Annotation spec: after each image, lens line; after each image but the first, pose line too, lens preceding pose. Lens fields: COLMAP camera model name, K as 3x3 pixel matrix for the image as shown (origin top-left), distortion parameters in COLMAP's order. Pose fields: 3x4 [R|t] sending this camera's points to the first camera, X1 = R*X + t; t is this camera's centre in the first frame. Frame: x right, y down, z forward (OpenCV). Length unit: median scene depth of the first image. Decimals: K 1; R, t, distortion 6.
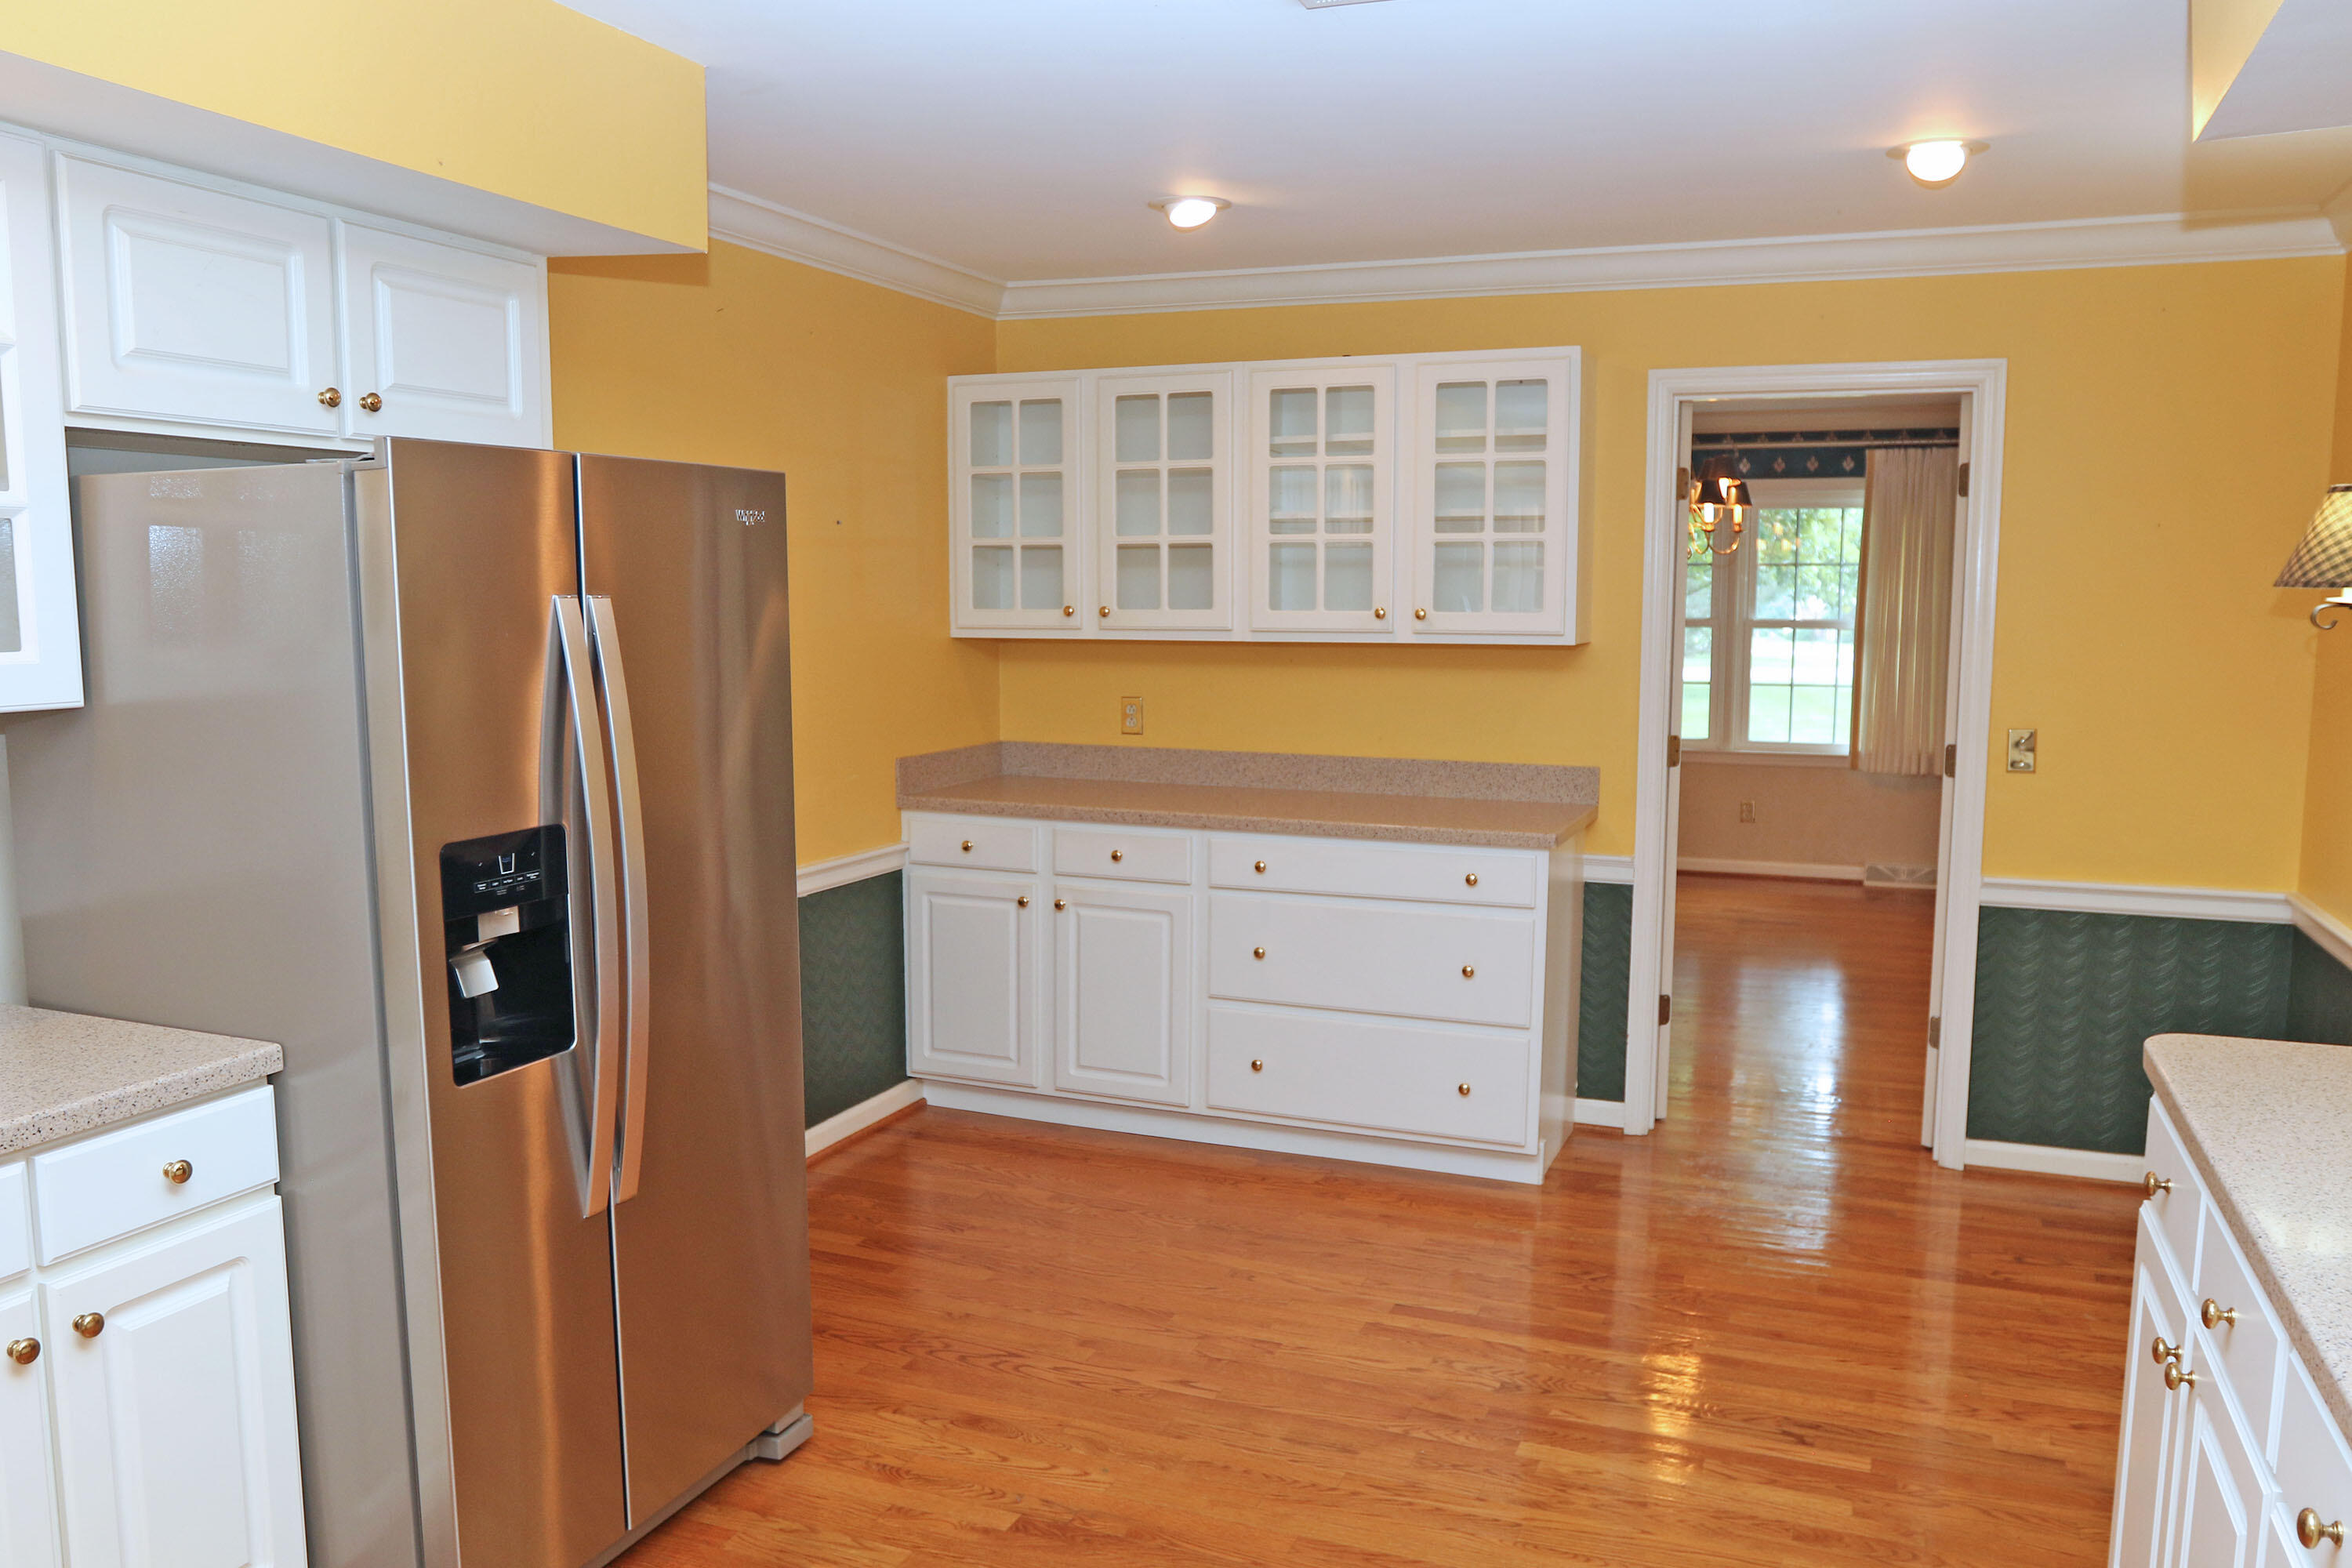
lens RADIAL K [[1755.0, 0, 1191.7], [0, 1755.0, 792.7], [0, 0, 1]] dist [-0.048020, 0.031101]
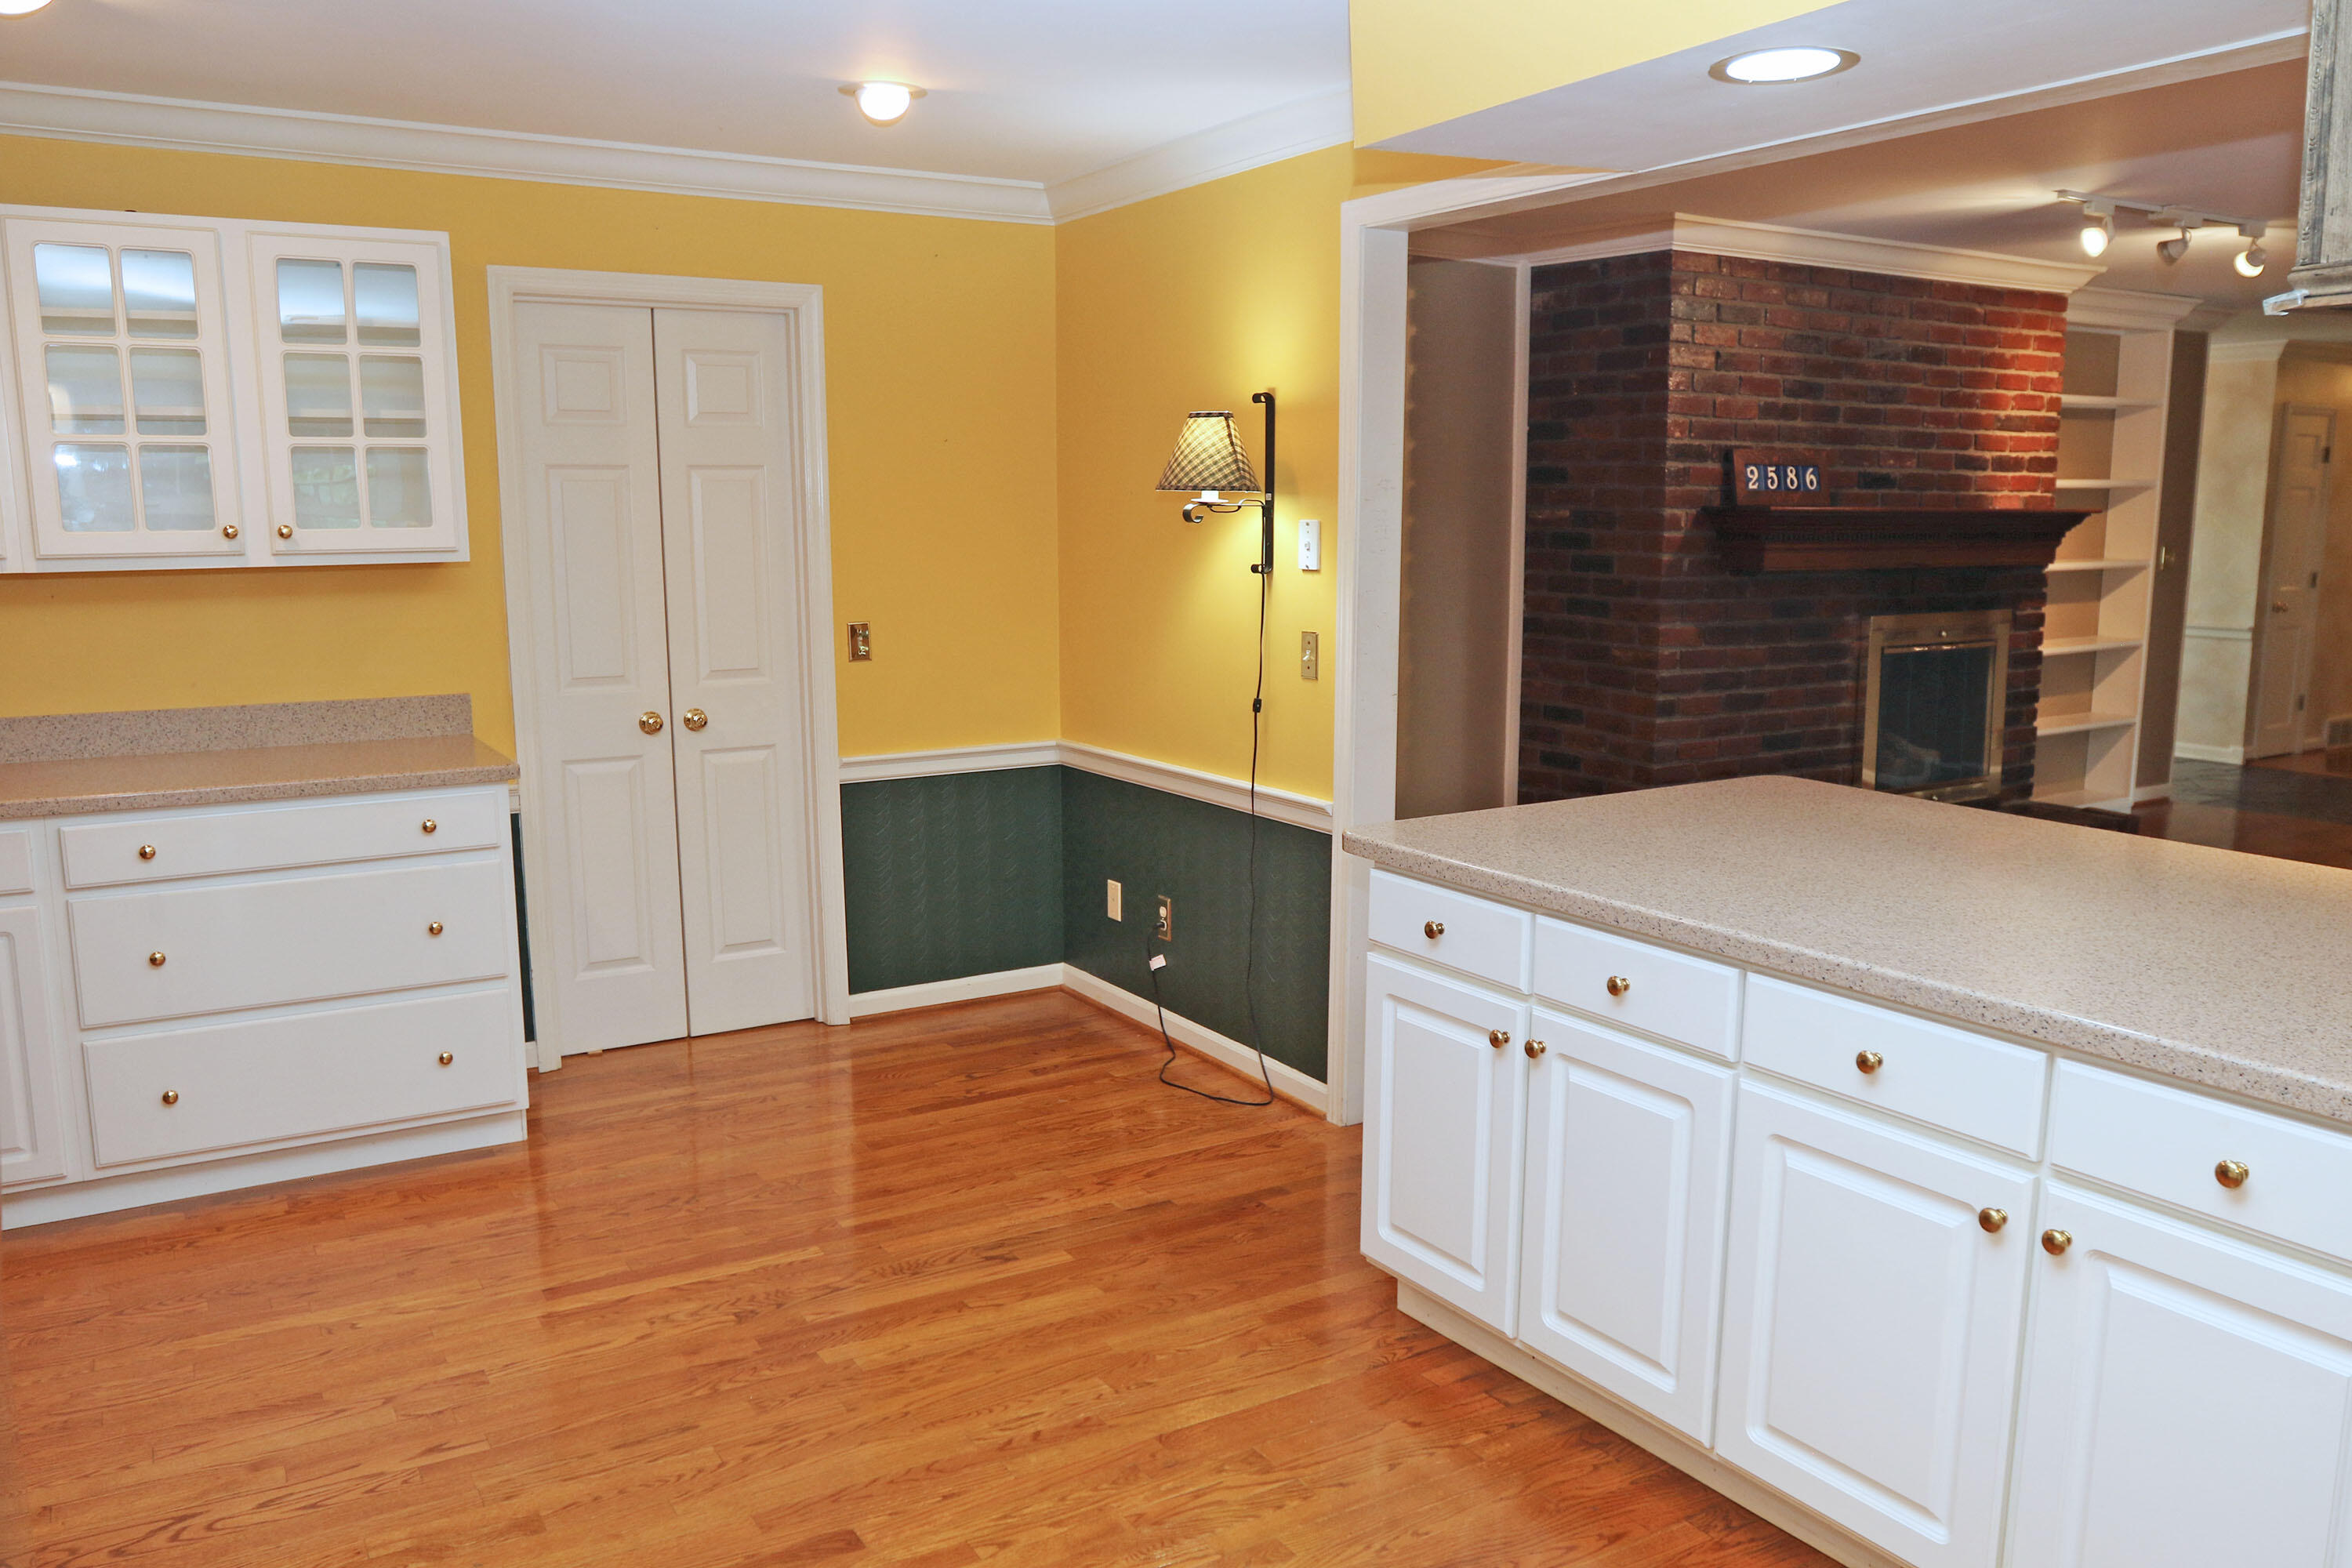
lens RADIAL K [[1755.0, 0, 1180.4], [0, 1755.0, 781.9], [0, 0, 1]] dist [-0.048020, 0.031101]
pose [[0.609066, -0.129335, 0.782503, -0.297209], [0.097627, 0.991337, 0.087863, -0.013660], [-0.787088, 0.022879, 0.616416, 0.148006]]
